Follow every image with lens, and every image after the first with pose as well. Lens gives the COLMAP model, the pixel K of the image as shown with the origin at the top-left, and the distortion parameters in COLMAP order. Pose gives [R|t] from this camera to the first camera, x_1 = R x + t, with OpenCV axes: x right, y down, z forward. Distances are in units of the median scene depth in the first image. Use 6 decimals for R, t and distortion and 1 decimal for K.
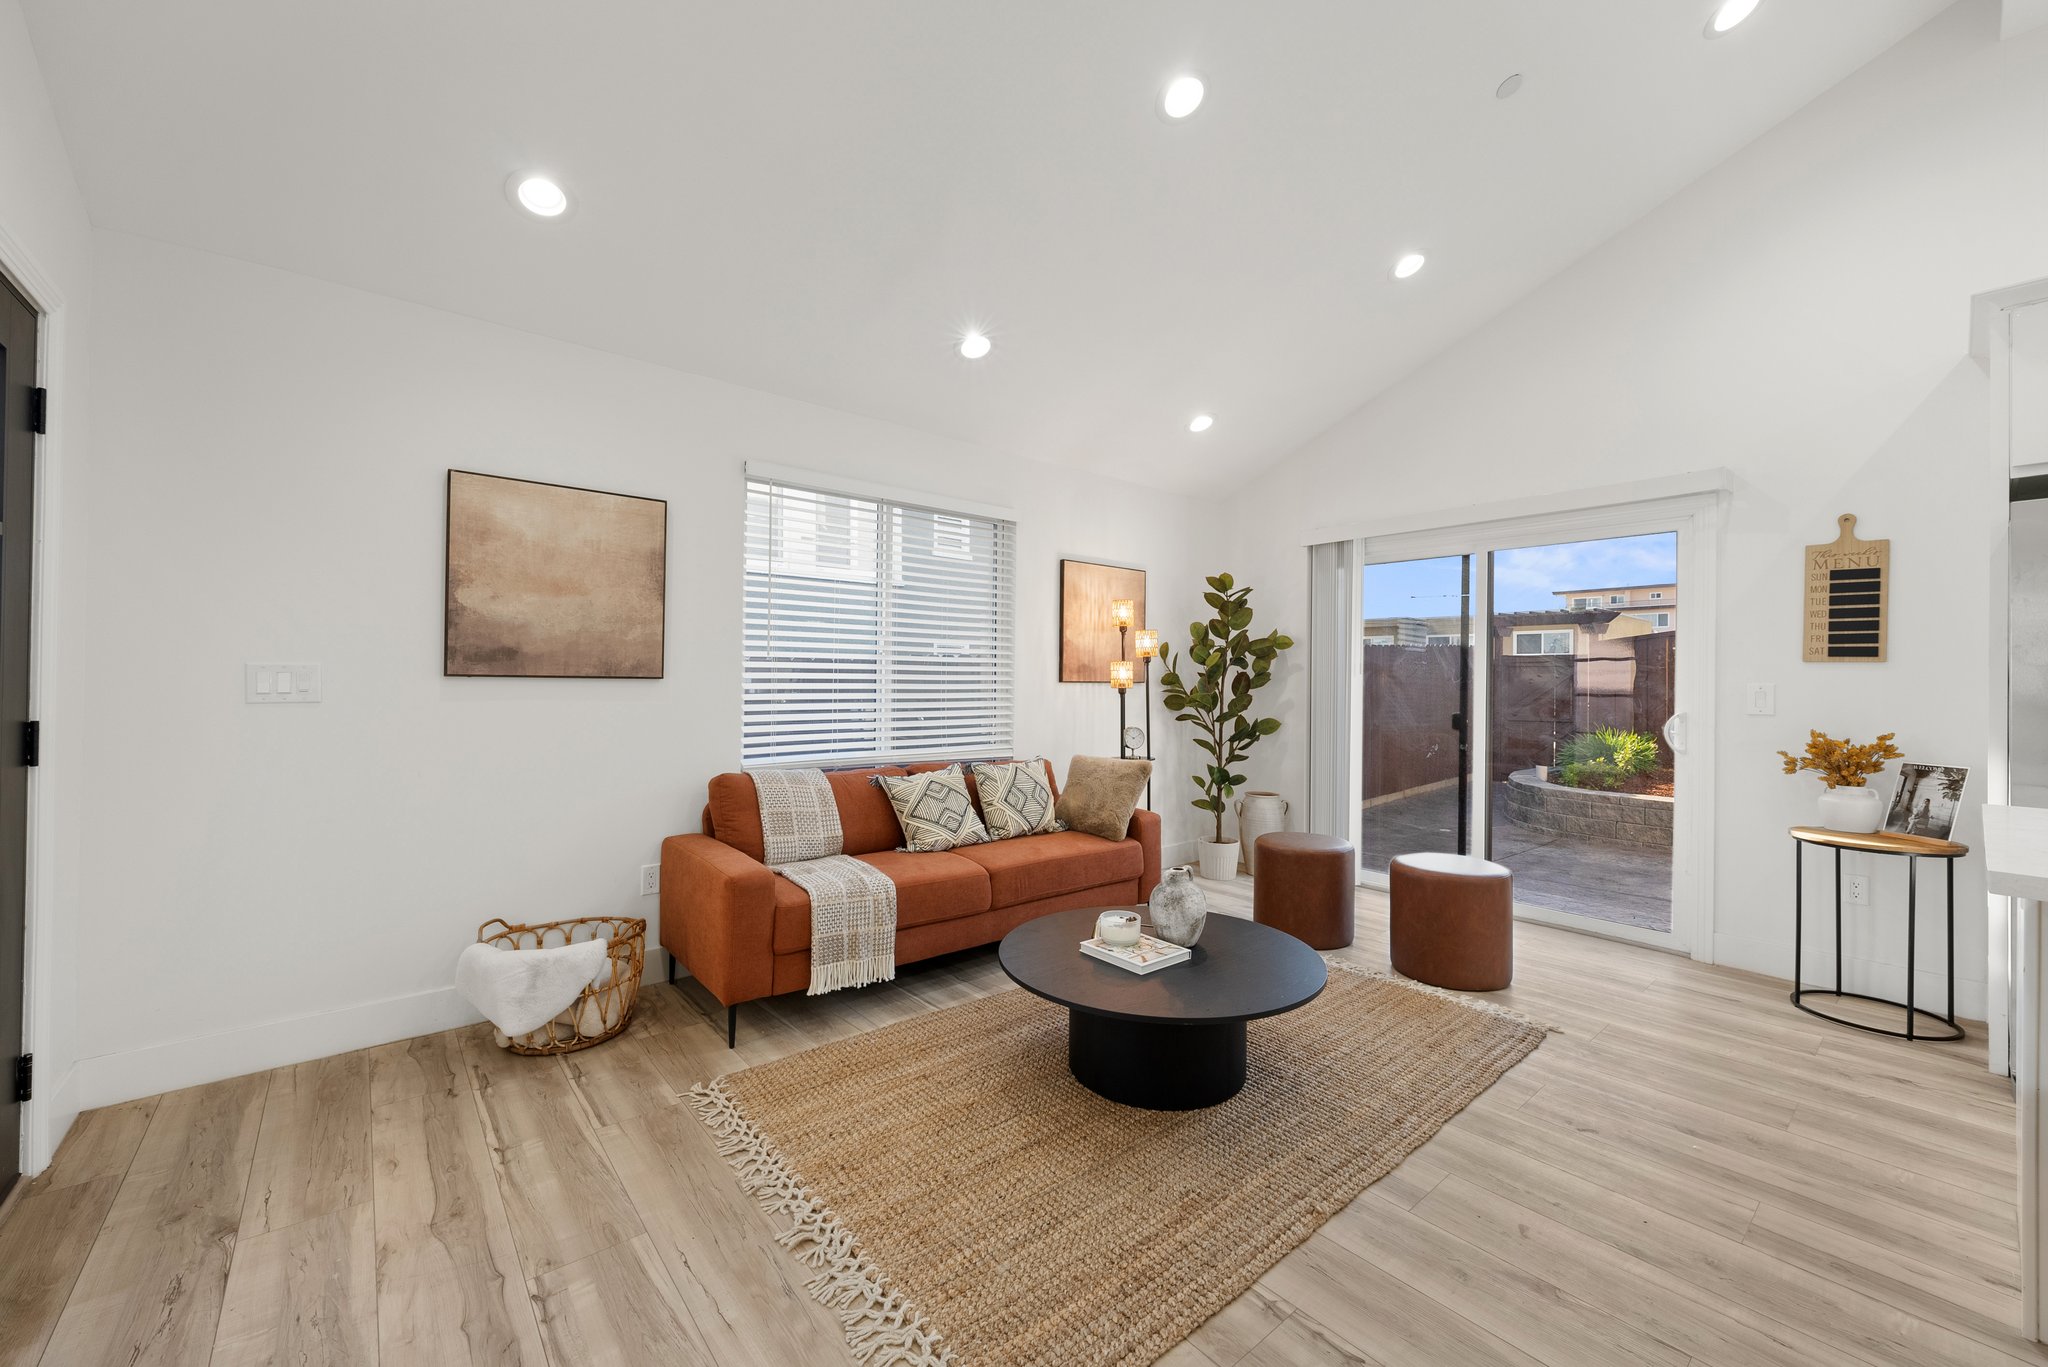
lens RADIAL K [[799.7, 0, 1023.2], [0, 799.7, 677.7], [0, 0, 1]] dist [-0.000720, -0.000013]
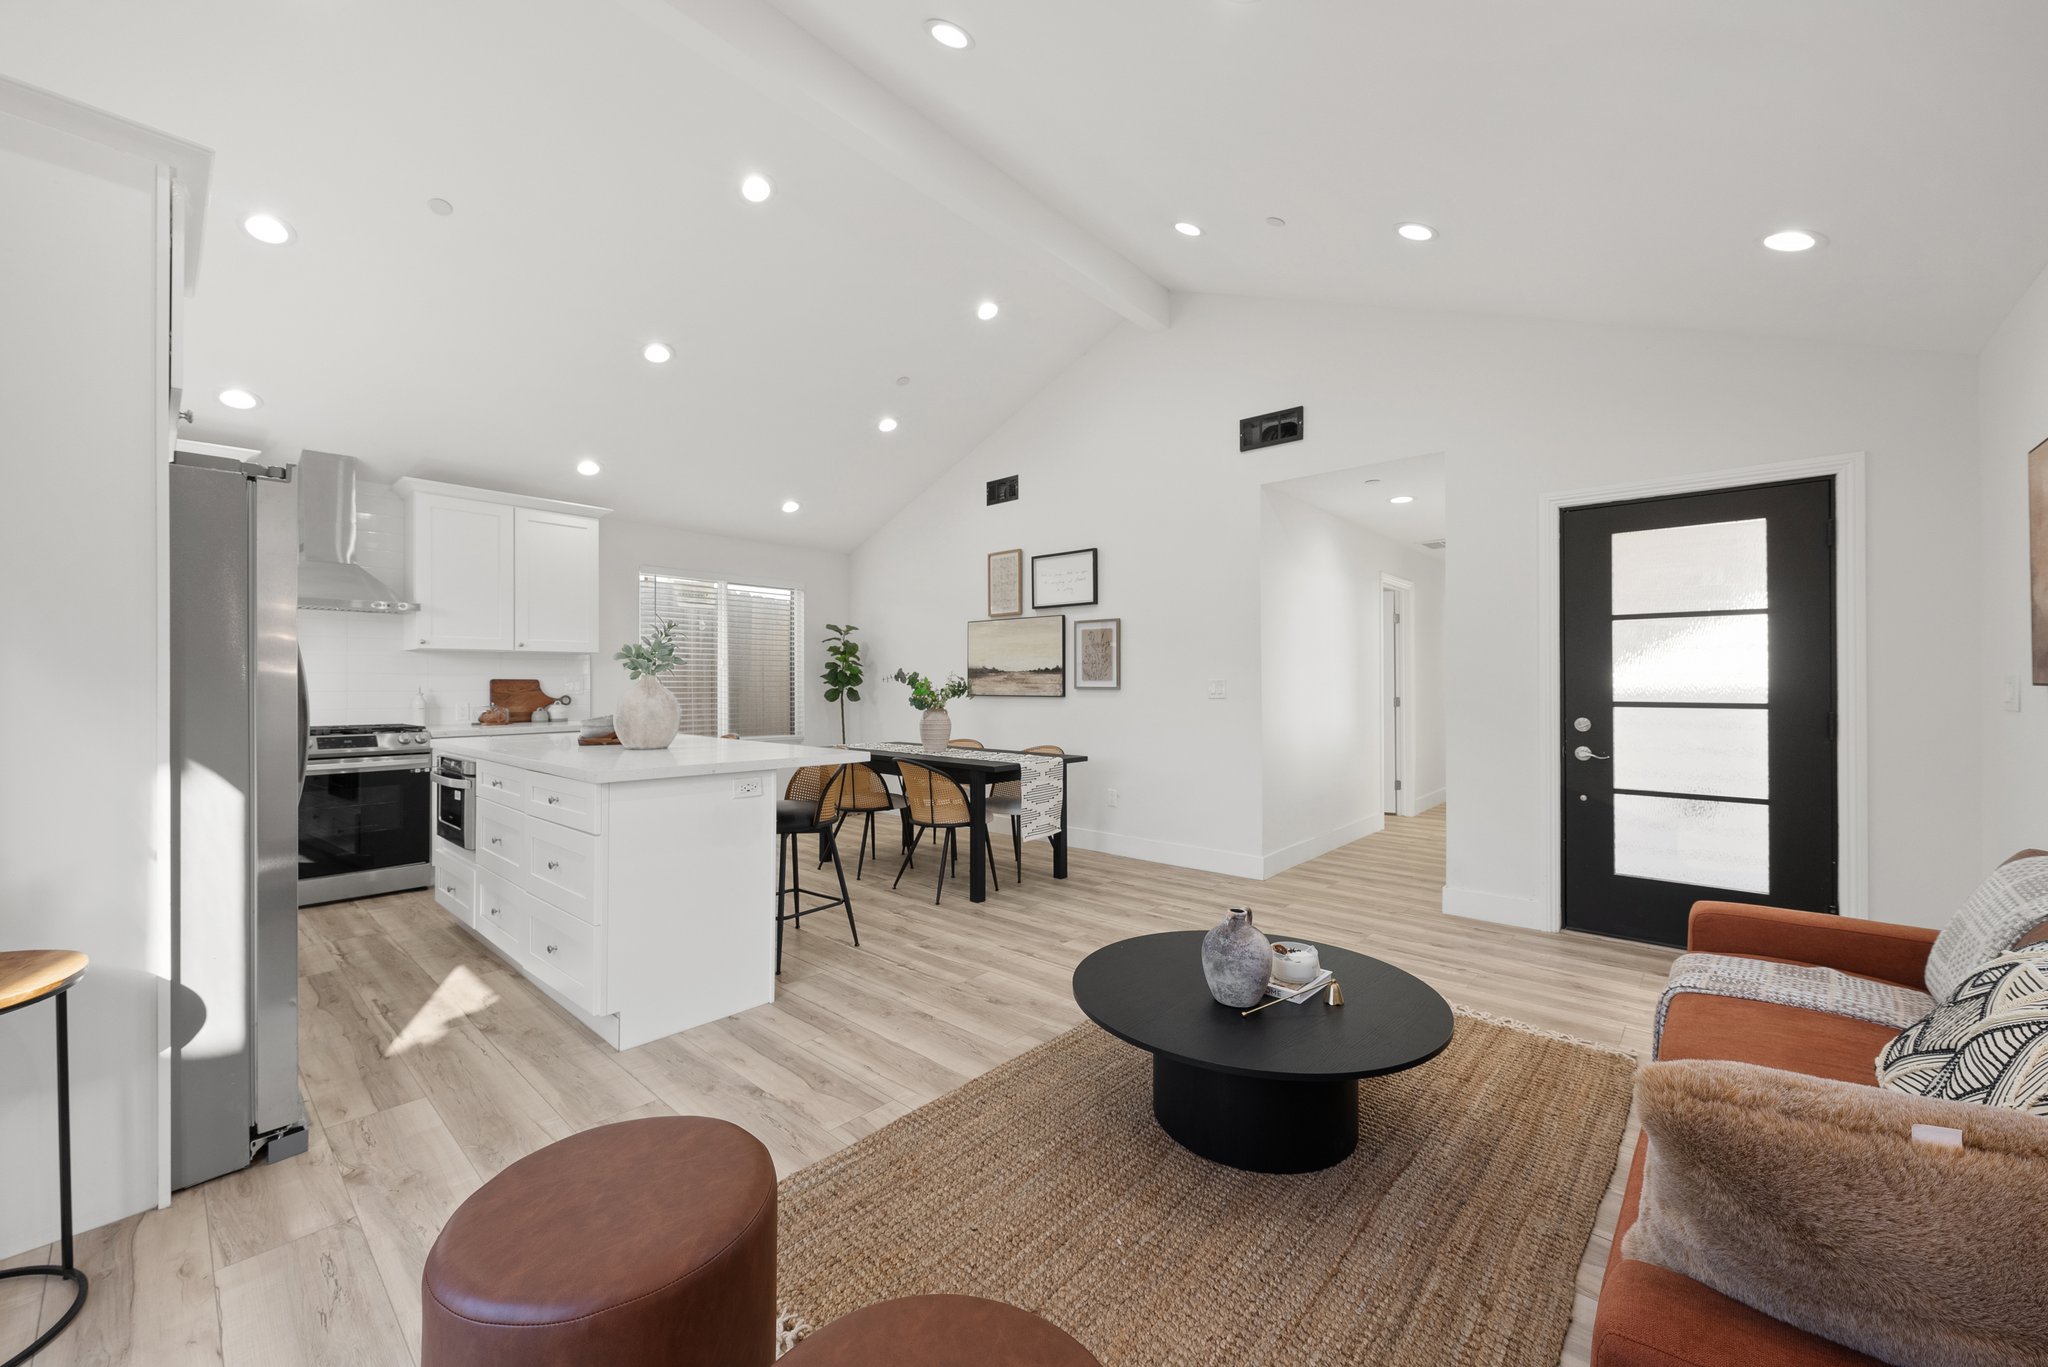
lens RADIAL K [[793.7, 0, 1027.3], [0, 793.7, 679.1], [0, 0, 1]] dist [-0.000382, -0.000005]
pose [[-0.990048, -0.010390, -0.140346, 0.450553], [-0.009508, 0.999931, -0.006952, 0.006564], [0.140409, -0.005549, -0.990078, 1.539423]]
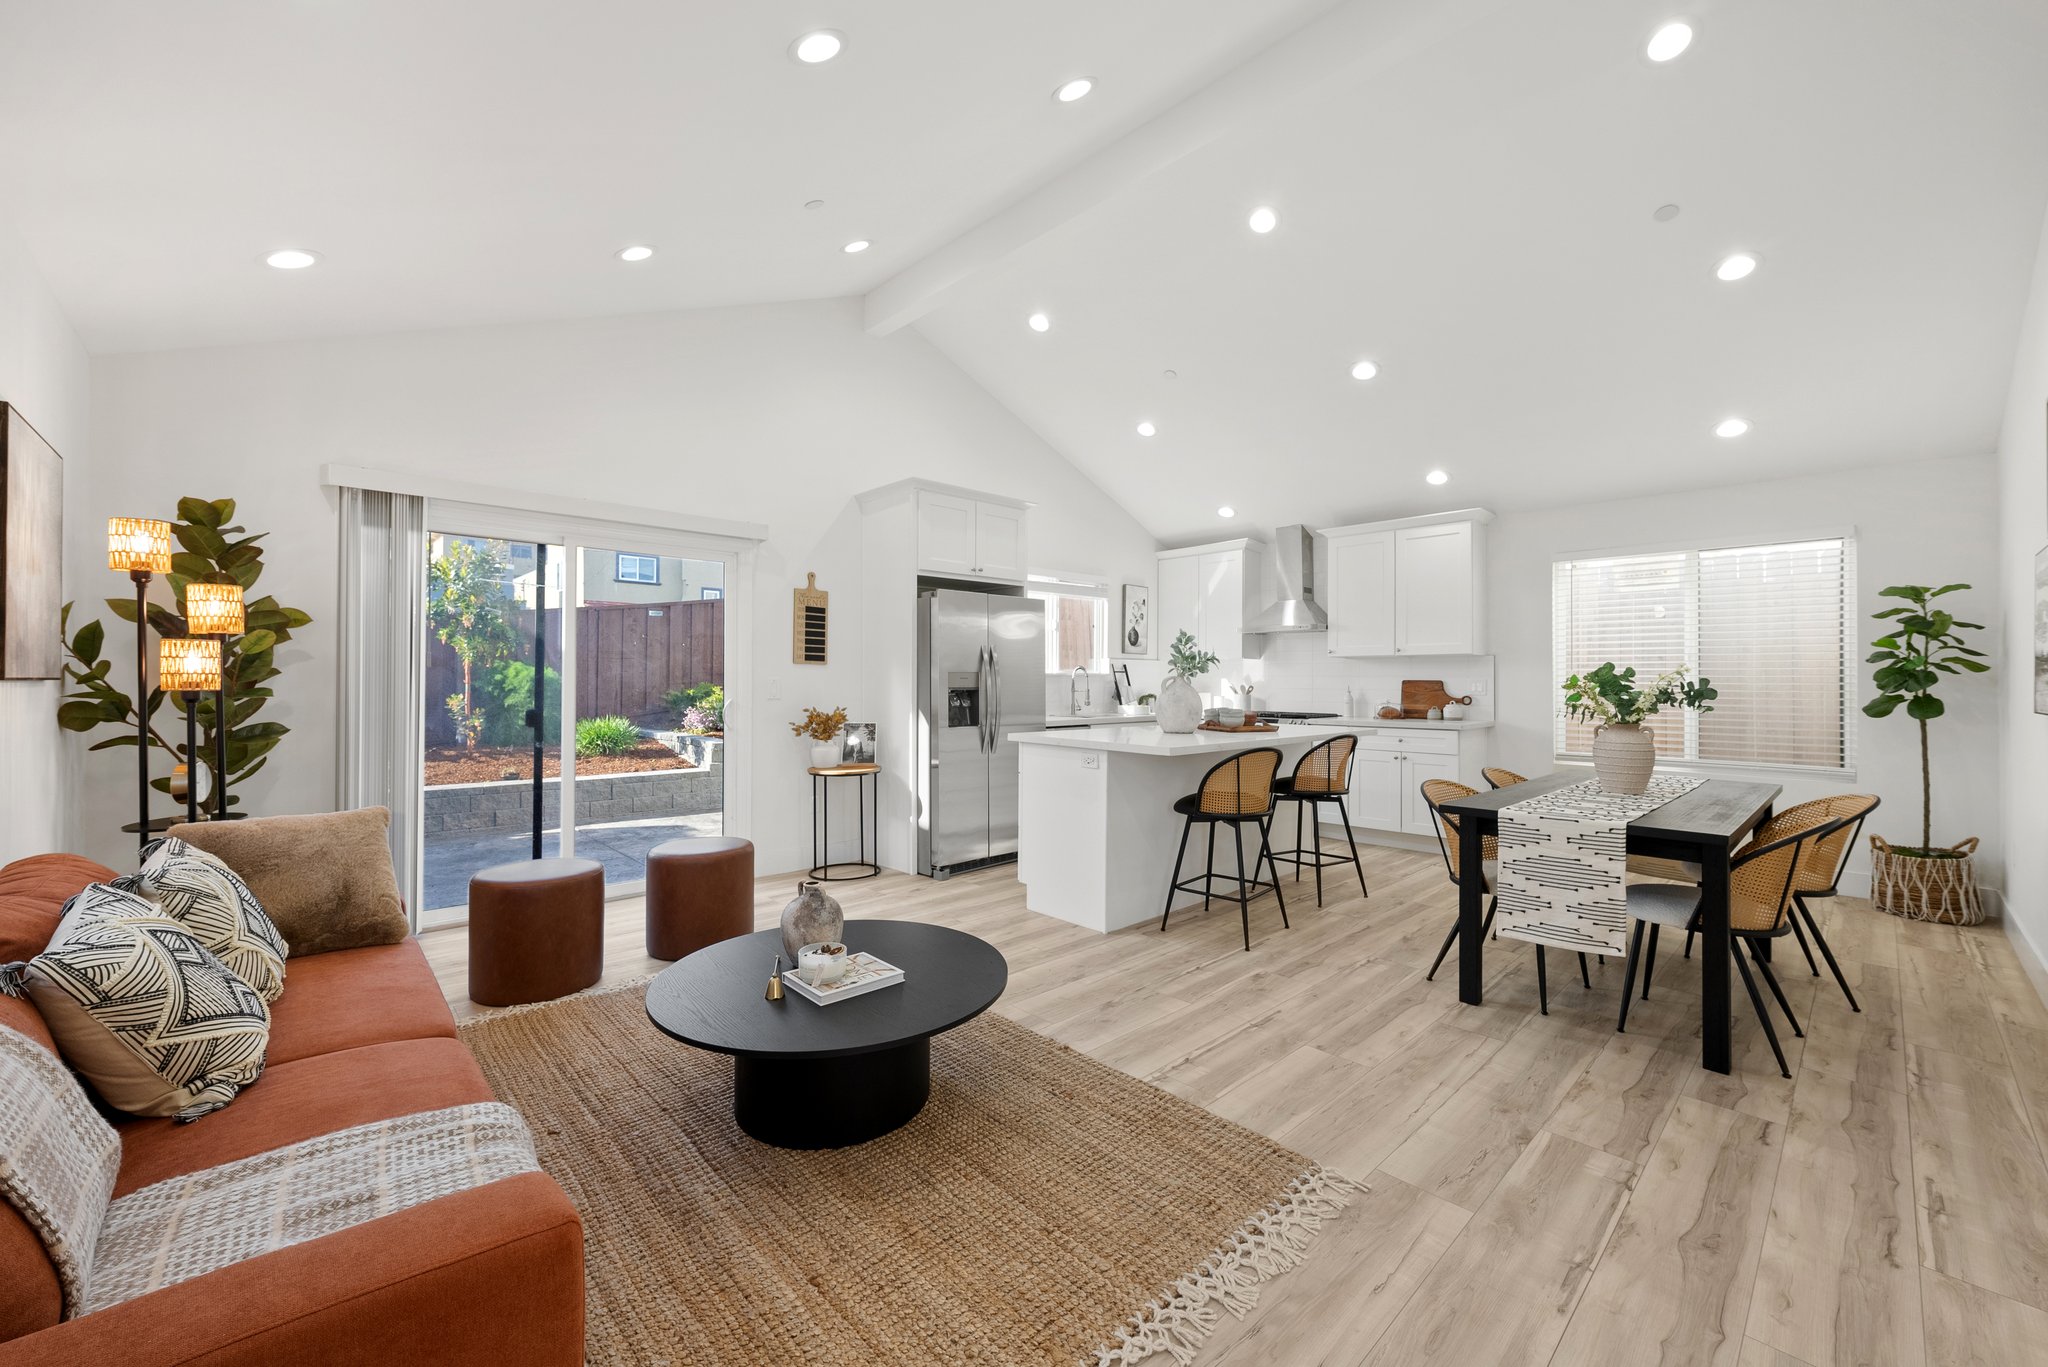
lens RADIAL K [[799.7, 0, 1023.2], [0, 799.7, 677.7], [0, 0, 1]] dist [-0.000720, -0.000013]
pose [[-0.052398, -0.005317, 0.998612, -0.640870], [-0.007272, 0.999961, 0.004942, -0.003441], [-0.998600, -0.007003, -0.052434, 0.698850]]
